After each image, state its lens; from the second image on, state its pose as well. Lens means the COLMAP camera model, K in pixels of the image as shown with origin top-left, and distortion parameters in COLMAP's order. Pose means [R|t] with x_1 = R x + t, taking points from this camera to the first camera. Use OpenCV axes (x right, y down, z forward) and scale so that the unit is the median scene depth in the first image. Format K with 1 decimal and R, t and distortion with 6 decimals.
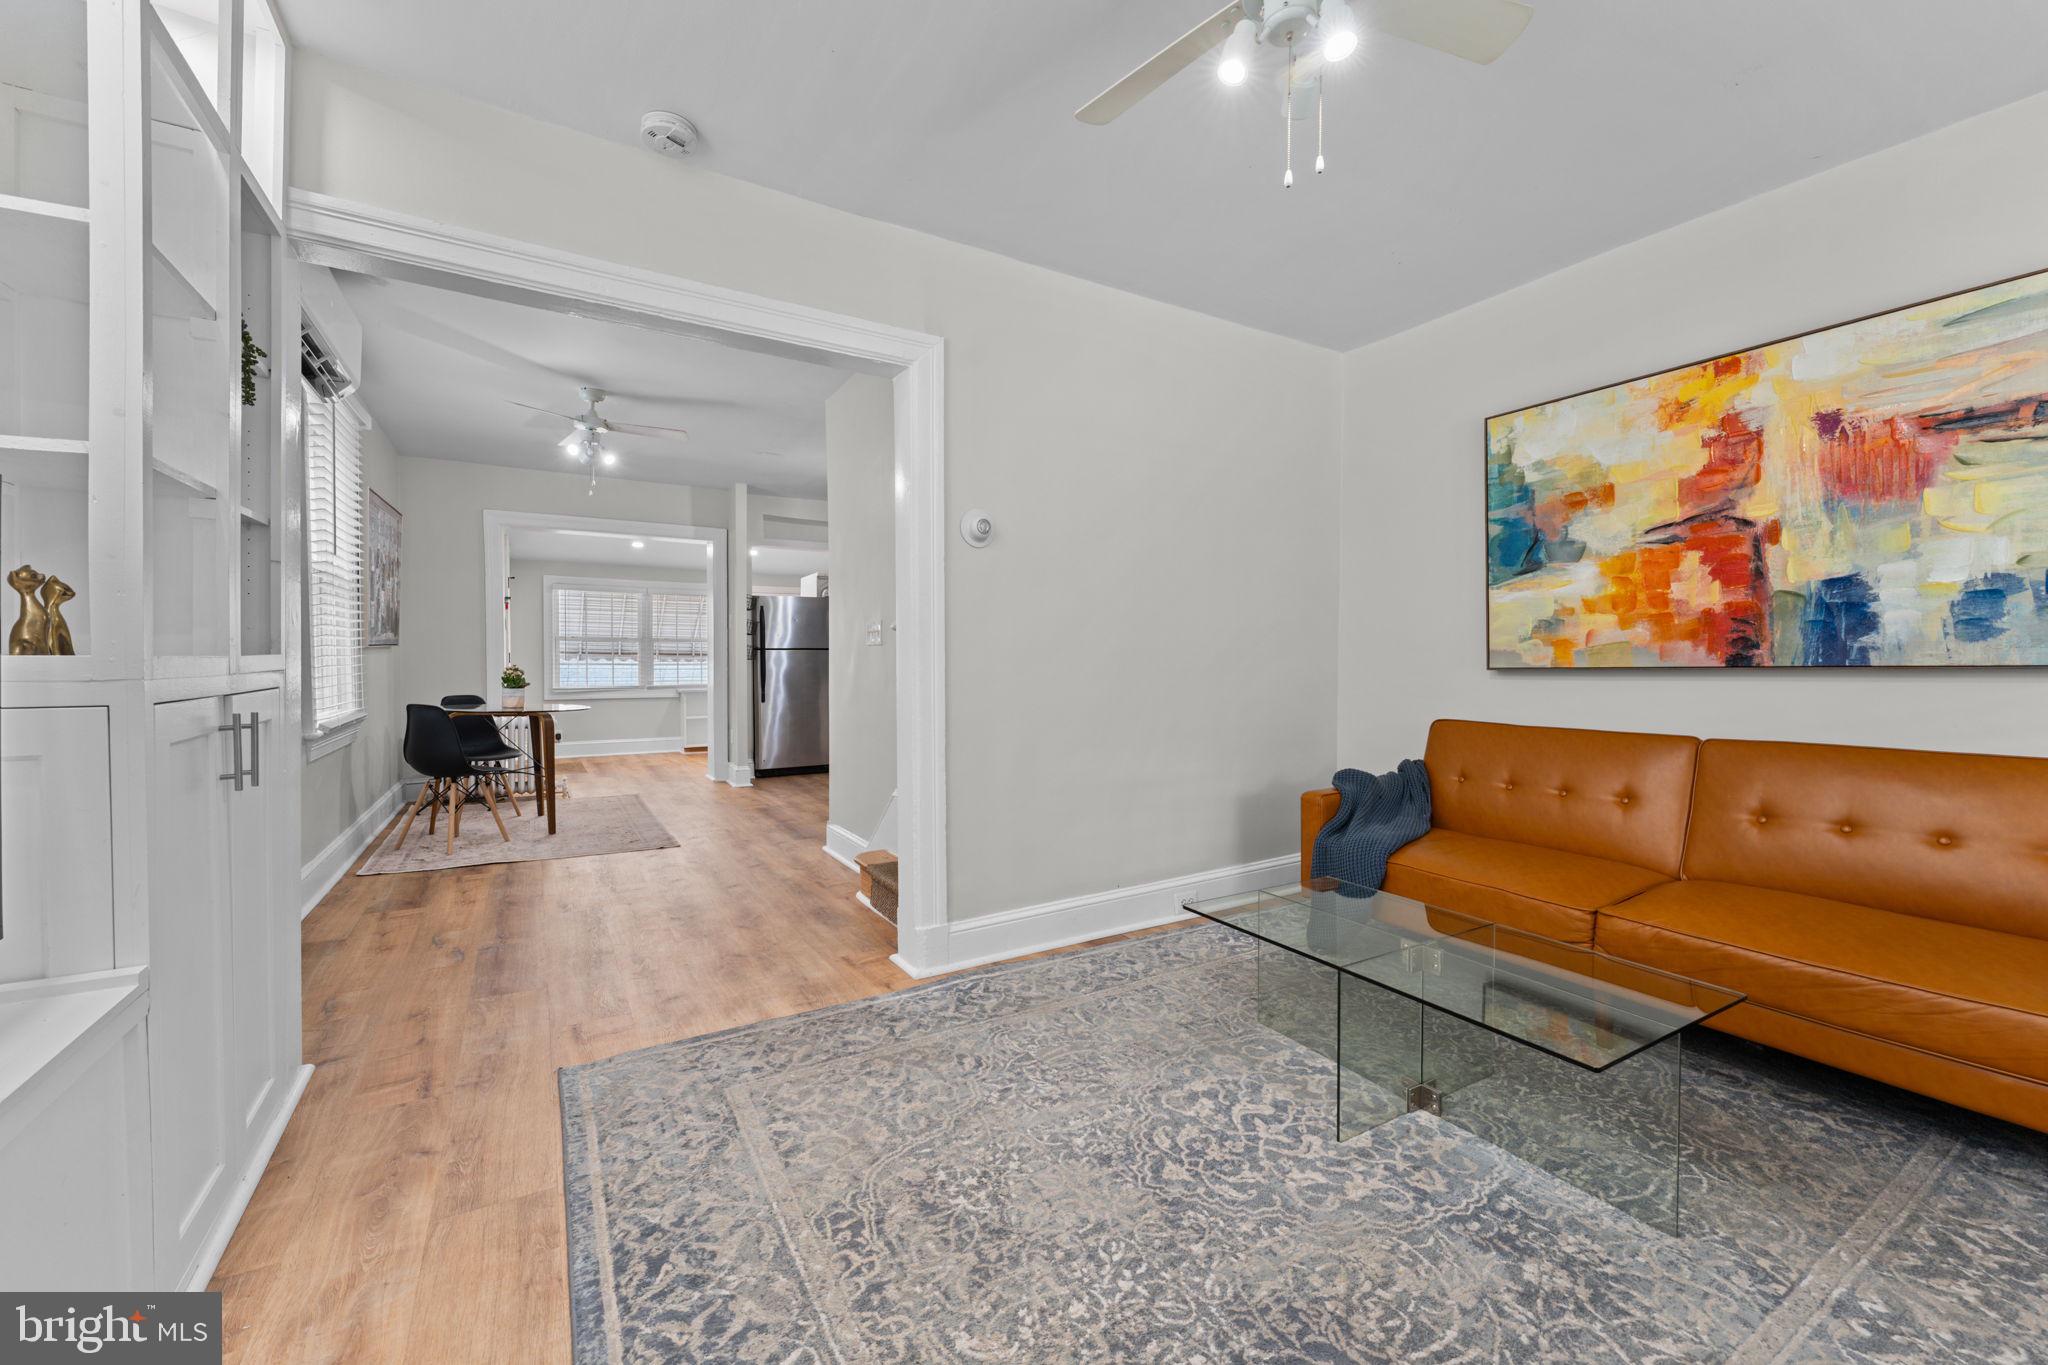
lens RADIAL K [[821.9, 0, 1022.6], [0, 821.9, 659.3], [0, 0, 1]] dist [-0.000025, -0.000027]
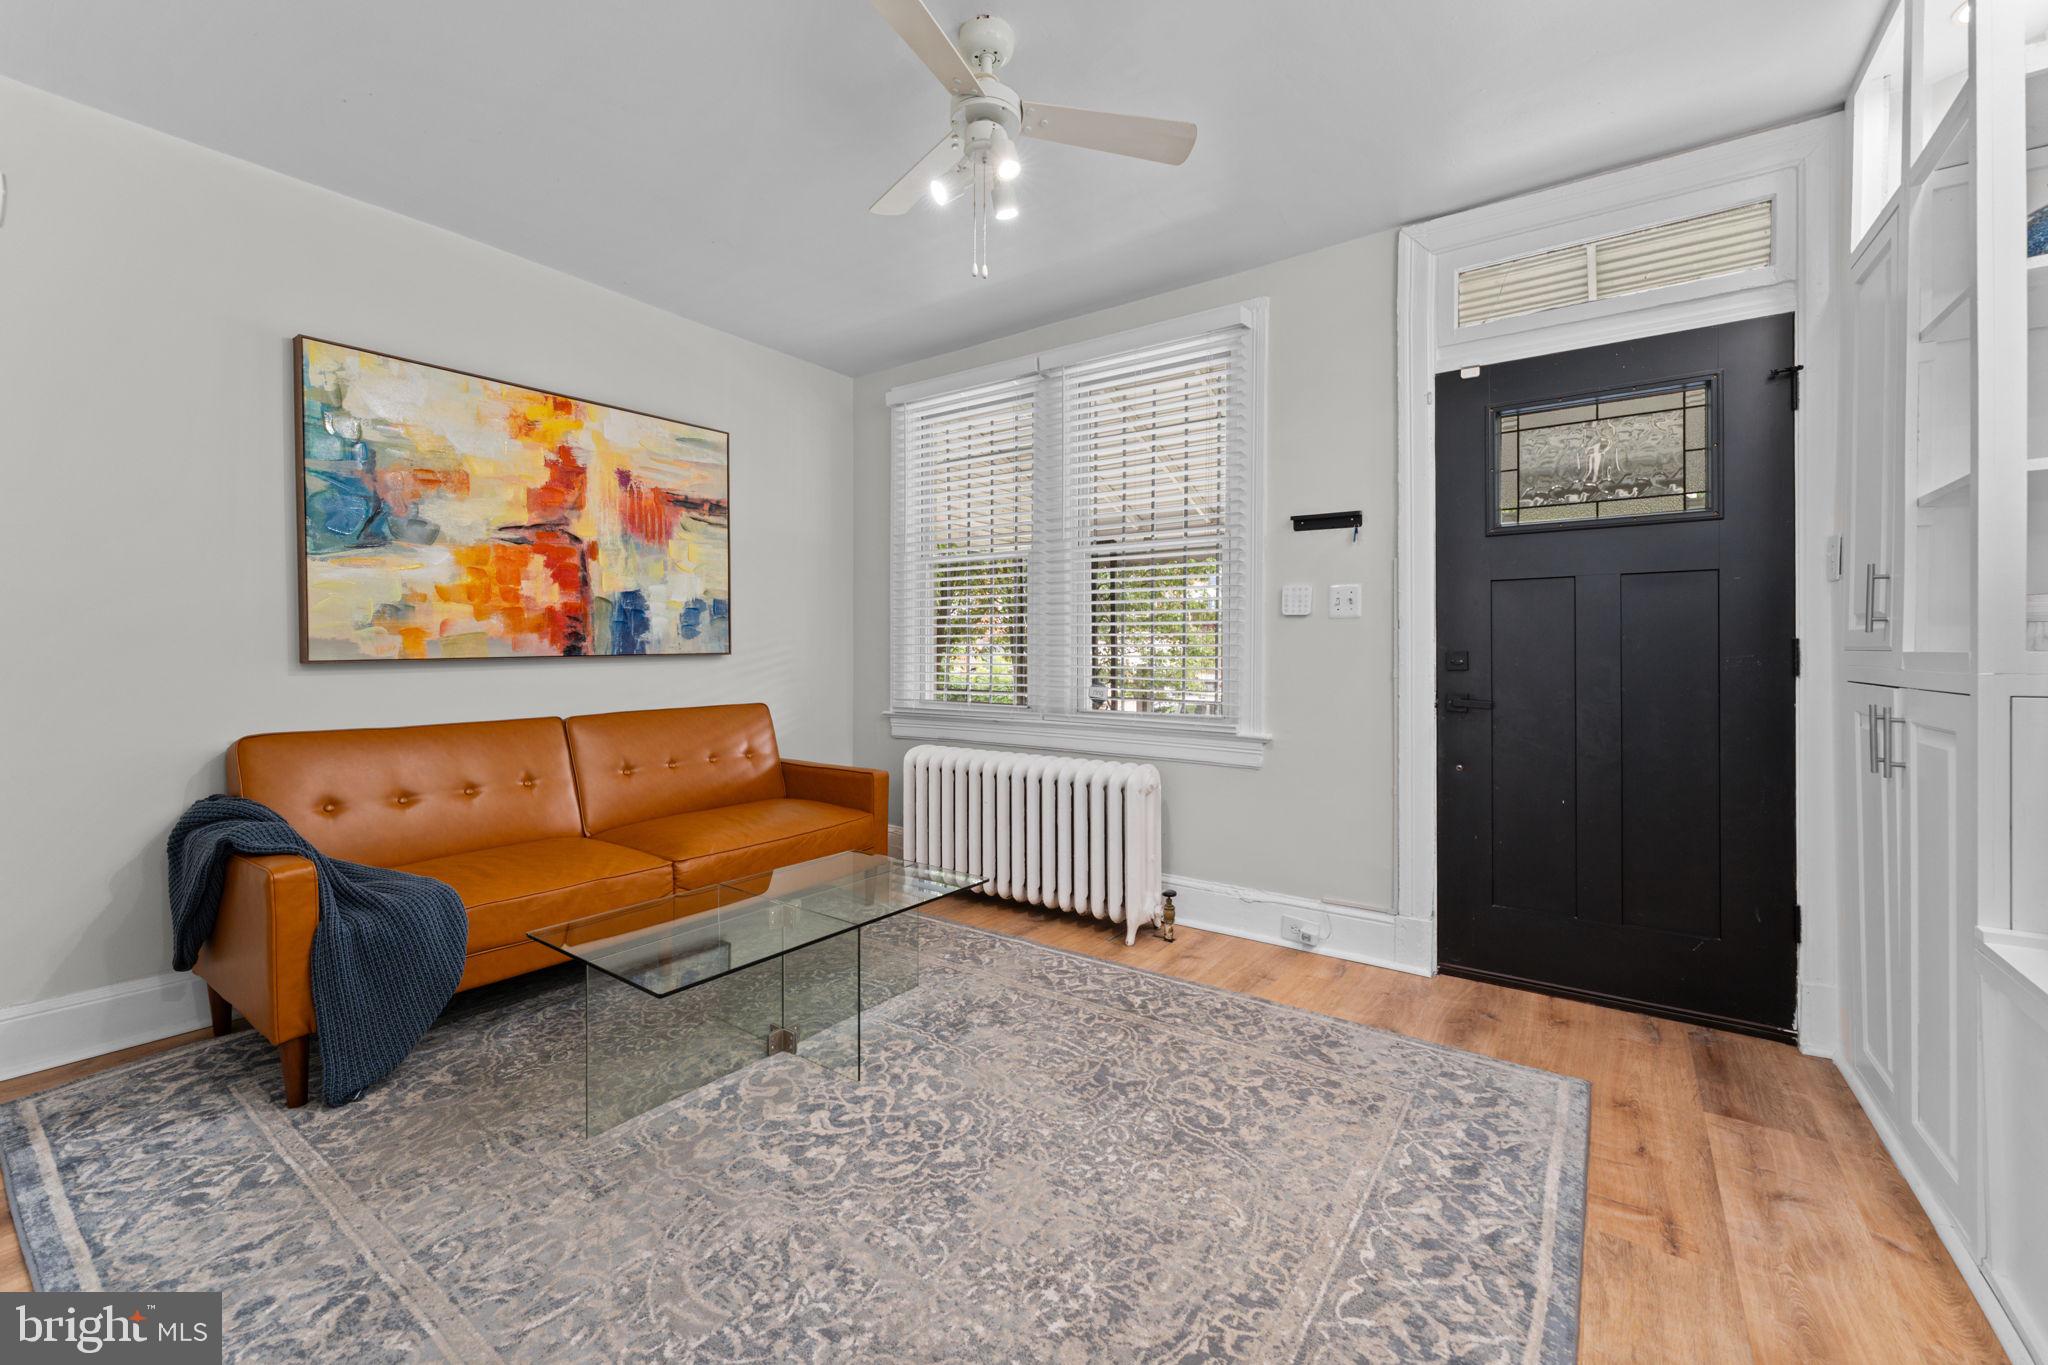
lens RADIAL K [[821.9, 0, 1022.6], [0, 821.9, 659.3], [0, 0, 1]] dist [-0.000025, -0.000027]
pose [[-0.400822, -0.013803, 0.916052, -0.567683], [-0.002988, 0.999901, 0.013759, -0.005405], [-0.916151, 0.002777, -0.400823, 0.968830]]
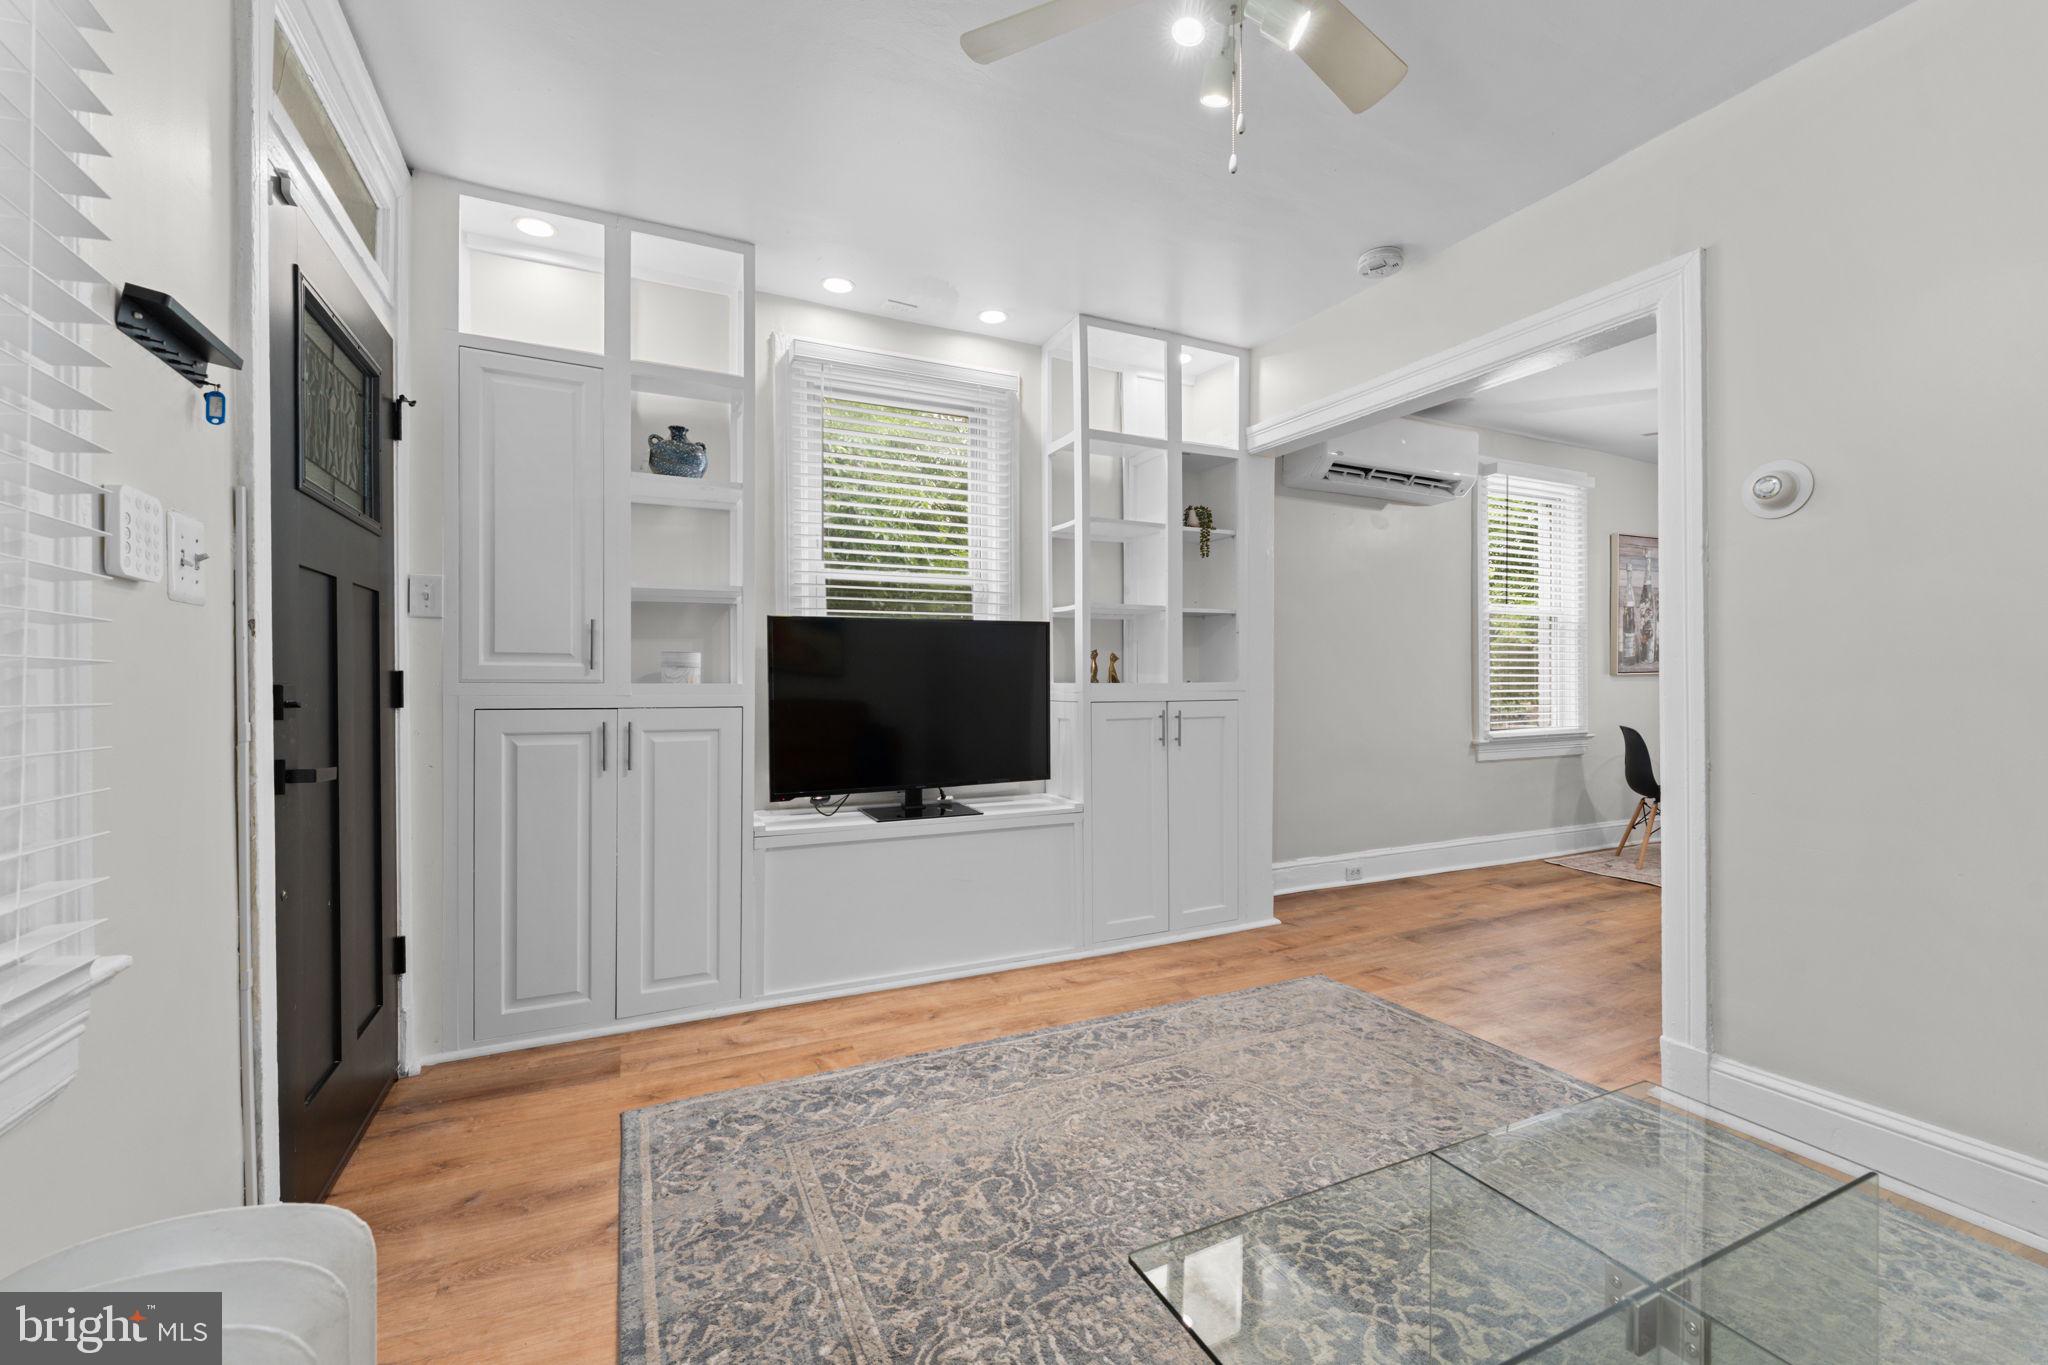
lens RADIAL K [[826.3, 0, 1024.0], [0, 826.3, 682.5], [0, 0, 1]] dist [-0.001383, -0.000105]
pose [[-0.094563, -0.003460, -0.995513, 0.837598], [0.000930, 0.999993, -0.003564, -0.001786], [0.995518, -0.001263, -0.094559, 0.574665]]
